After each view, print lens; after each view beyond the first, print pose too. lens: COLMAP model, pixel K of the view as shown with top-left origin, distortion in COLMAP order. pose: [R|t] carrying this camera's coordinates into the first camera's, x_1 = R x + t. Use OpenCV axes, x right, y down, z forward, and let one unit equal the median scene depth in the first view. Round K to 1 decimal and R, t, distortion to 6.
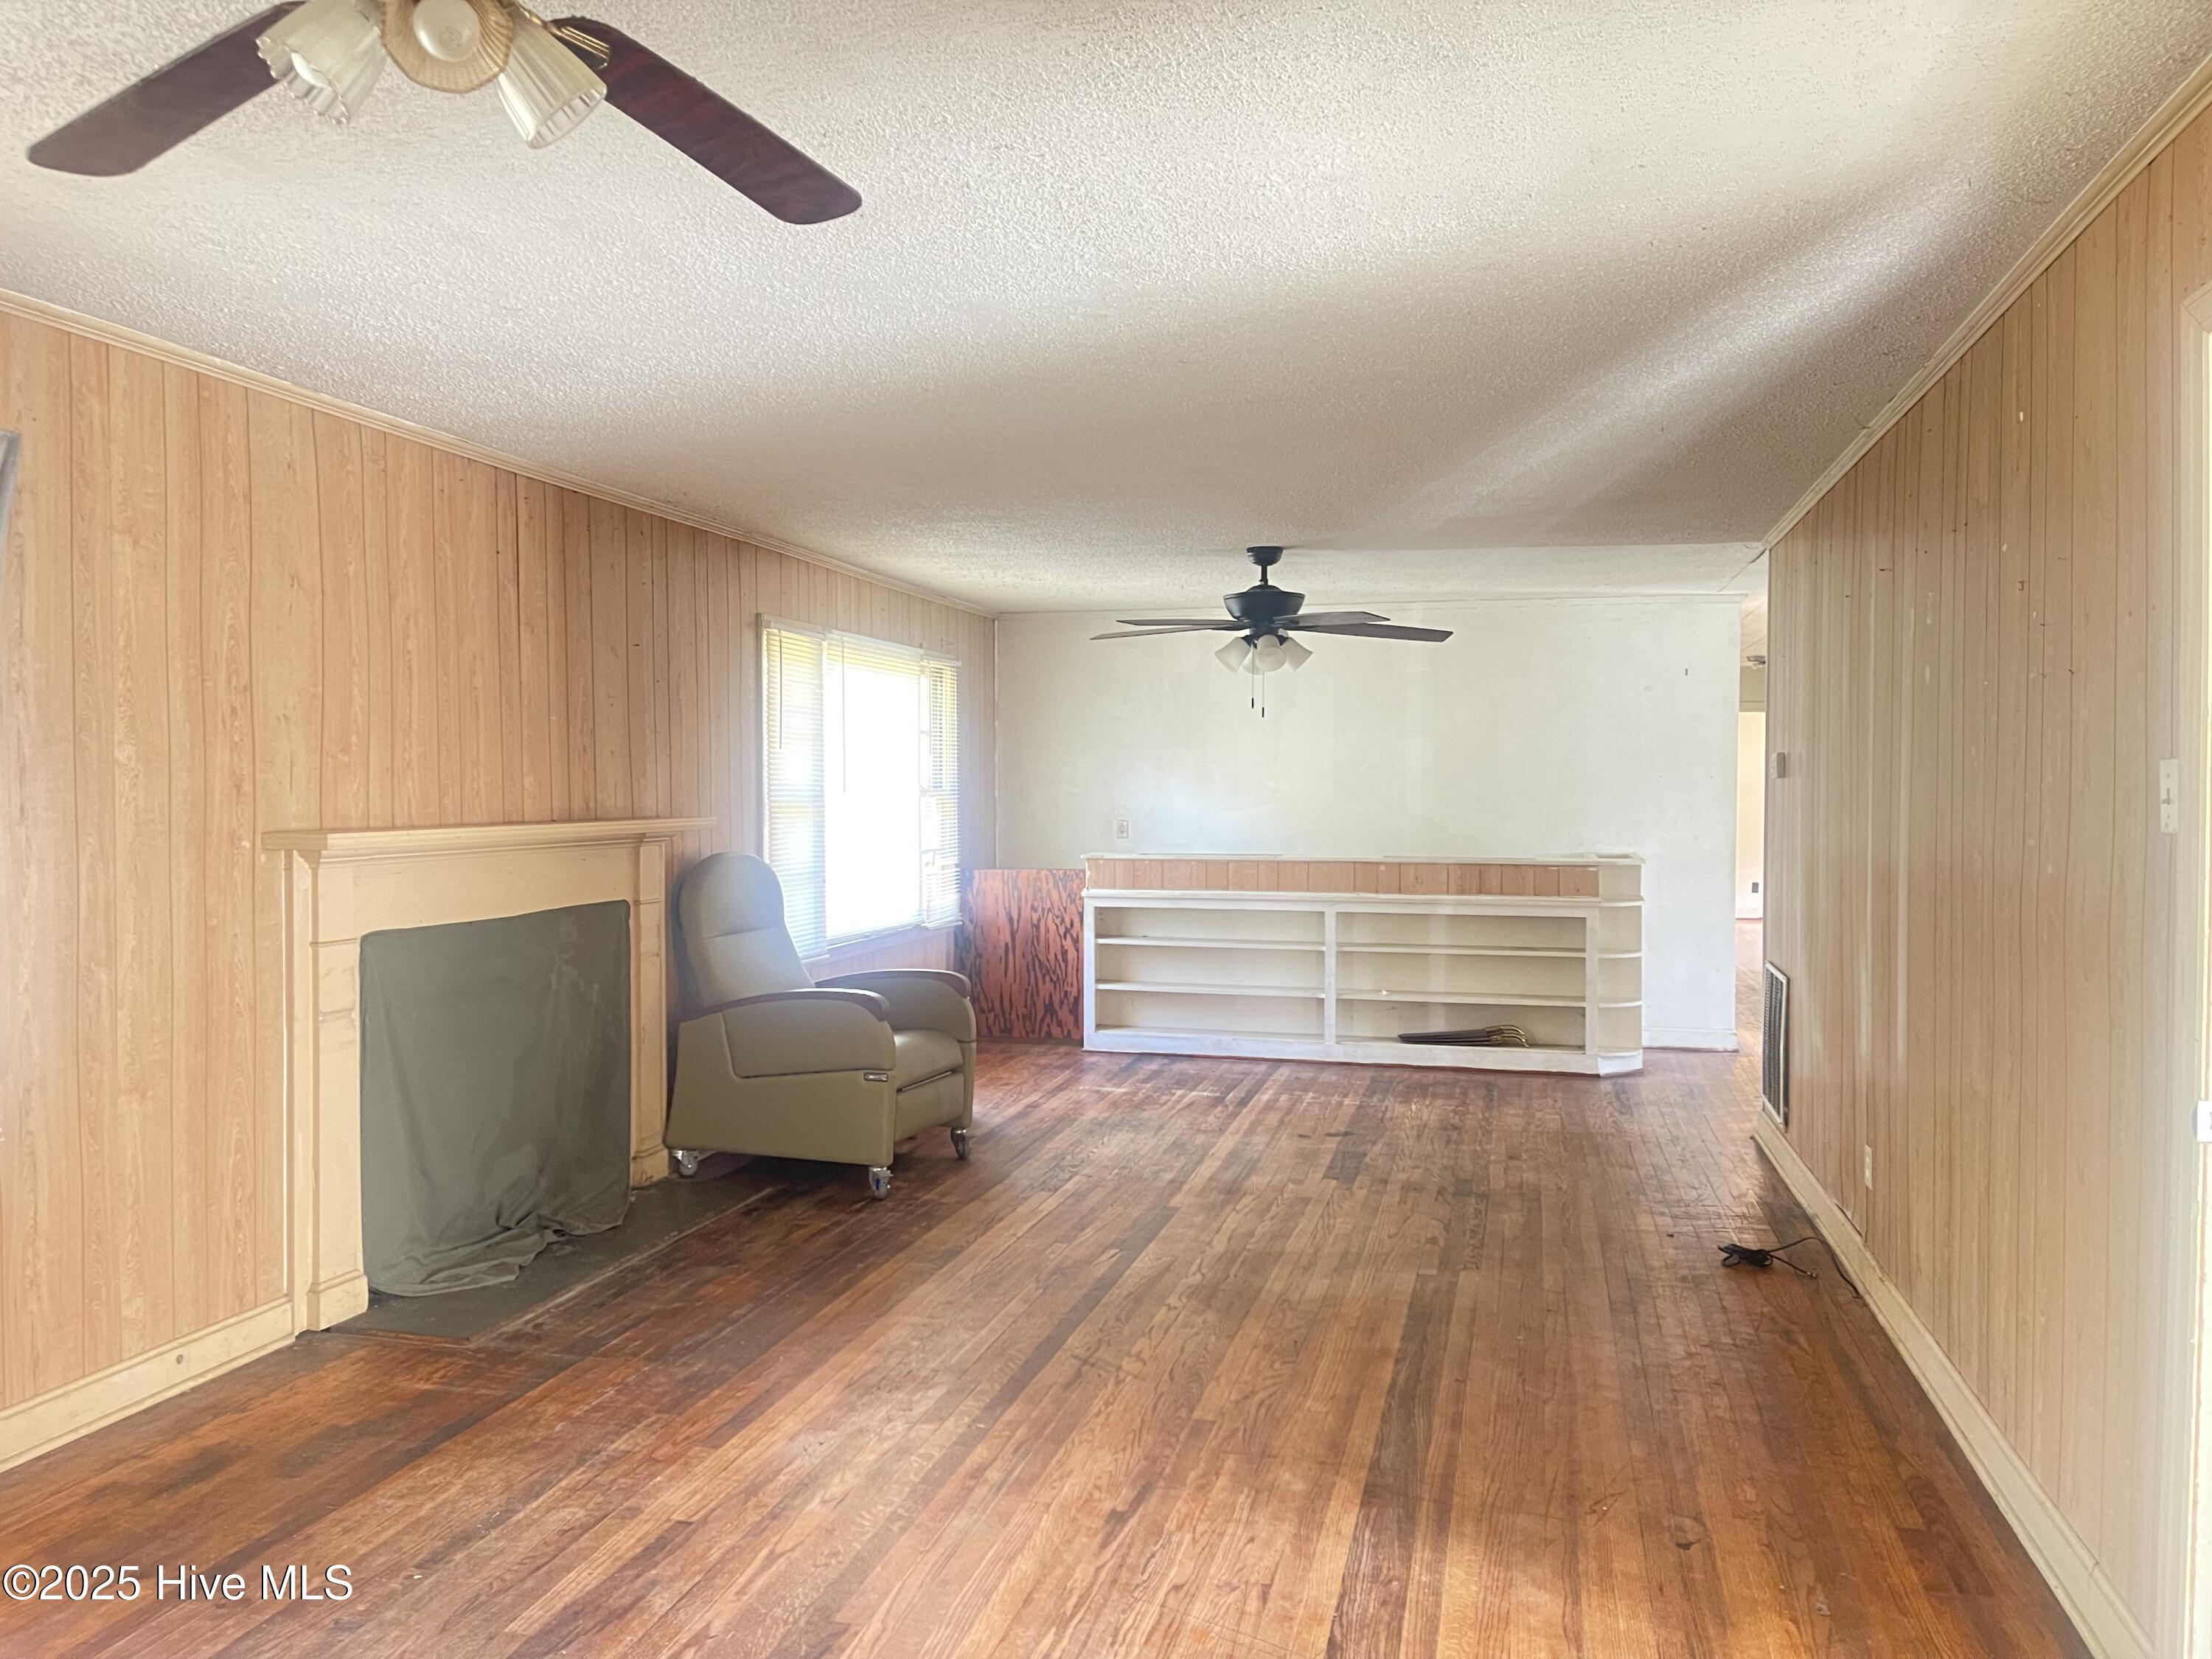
lens RADIAL K [[1657.6, 0, 1106.0], [0, 1657.6, 829.5], [0, 0, 1]] dist [0.043541, -0.004005]
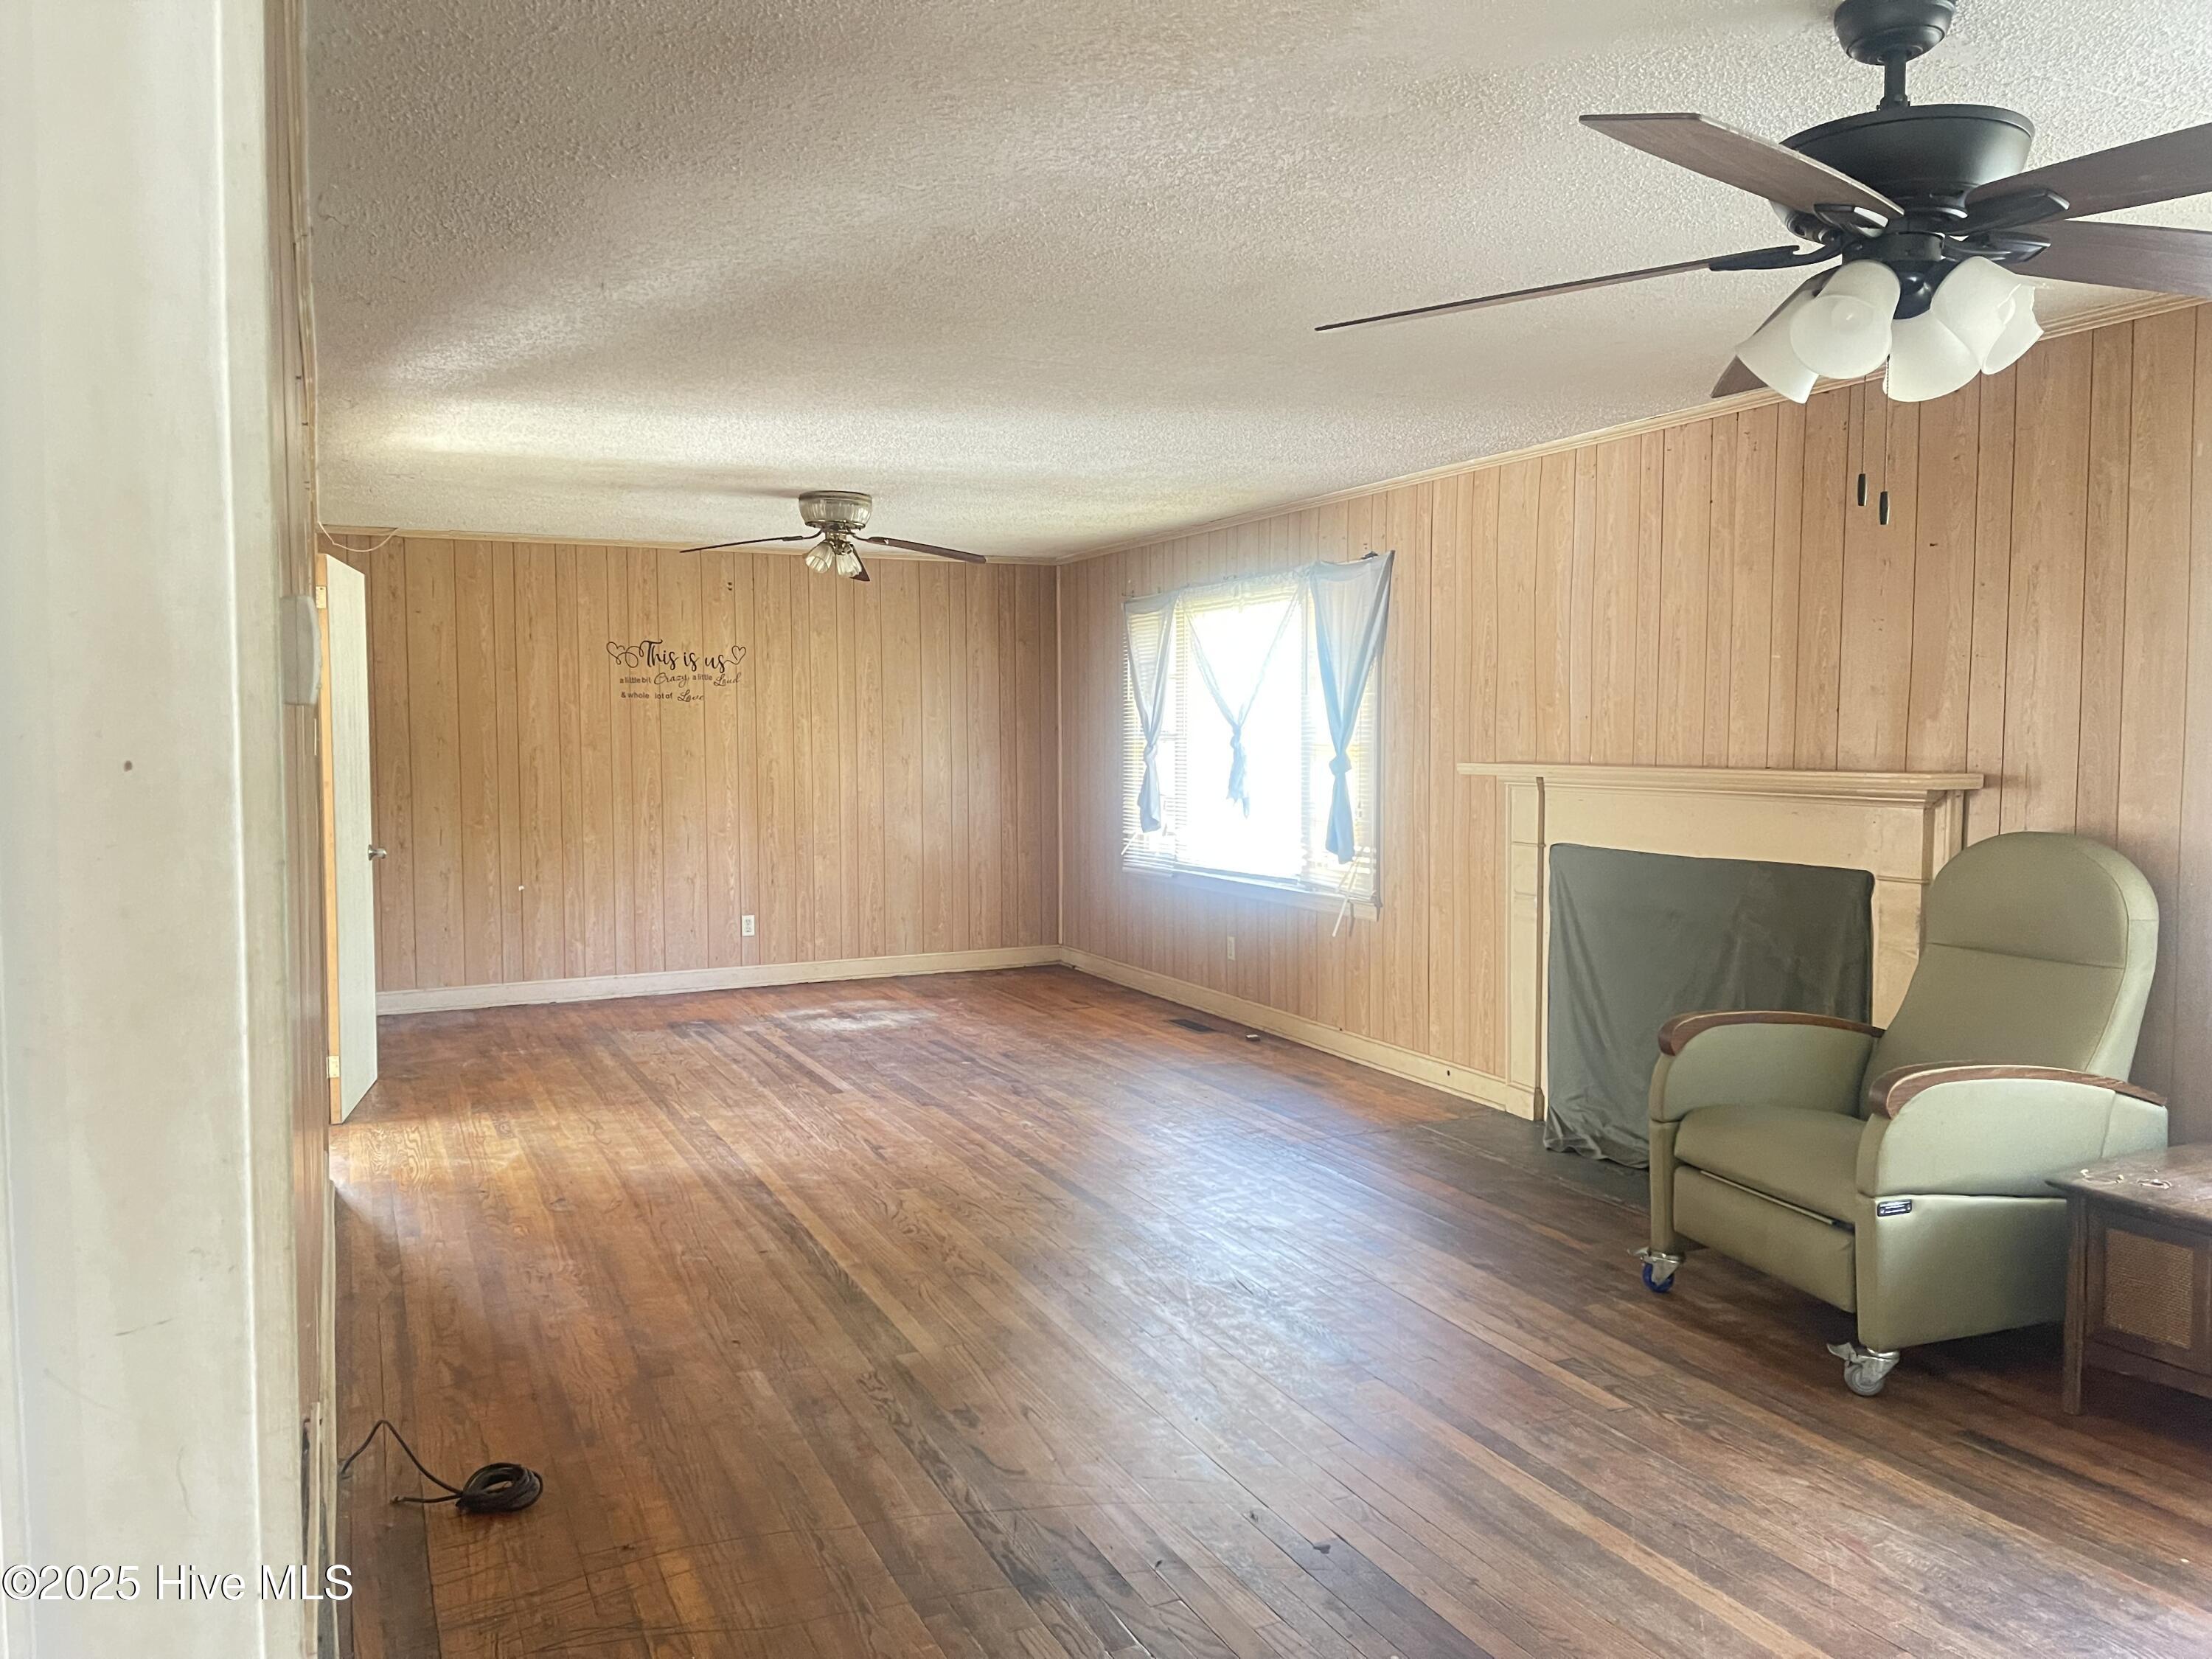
lens RADIAL K [[1657.6, 0, 1106.0], [0, 1657.6, 829.5], [0, 0, 1]] dist [0.043541, -0.004005]
pose [[-0.775407, 0.040205, -0.630180, 0.707094], [-0.013872, 0.996646, 0.080653, -0.052835], [0.631309, 0.071281, -0.772249, 1.924965]]
